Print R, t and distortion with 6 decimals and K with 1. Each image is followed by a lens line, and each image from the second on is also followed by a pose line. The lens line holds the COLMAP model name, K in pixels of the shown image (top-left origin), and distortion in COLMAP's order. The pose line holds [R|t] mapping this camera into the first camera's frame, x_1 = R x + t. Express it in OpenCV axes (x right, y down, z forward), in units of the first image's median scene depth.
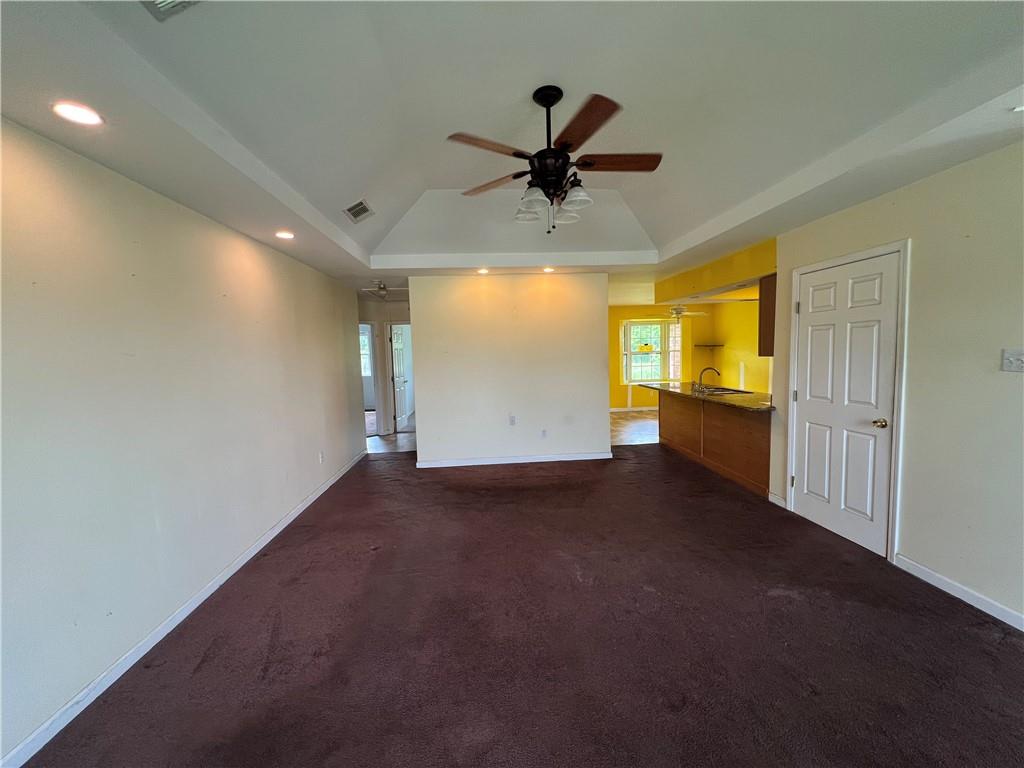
lens RADIAL K [[406.4, 0, 512.0], [0, 406.4, 384.0], [0, 0, 1]] dist [-0.000693, -0.000175]
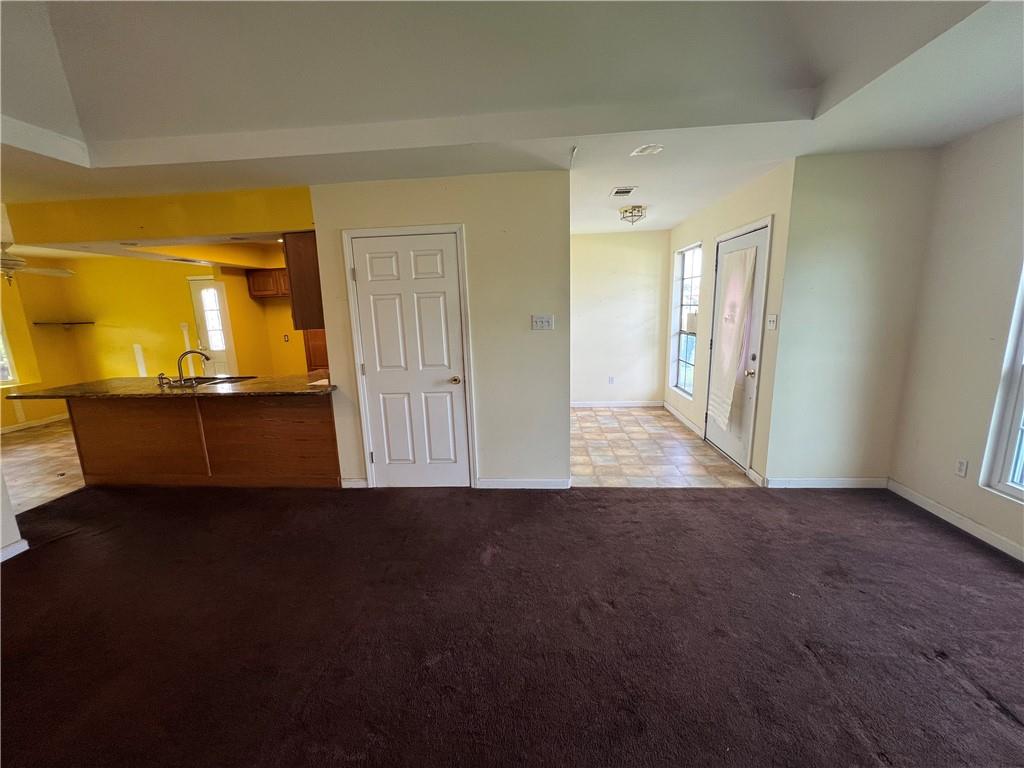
lens RADIAL K [[406.4, 0, 512.0], [0, 406.4, 384.0], [0, 0, 1]] dist [-0.000693, -0.000175]
pose [[0.154496, -0.159684, 0.975004, -0.177836], [0.107888, 0.983678, 0.144009, -0.036453], [-0.982085, 0.082942, 0.169202, 0.504592]]
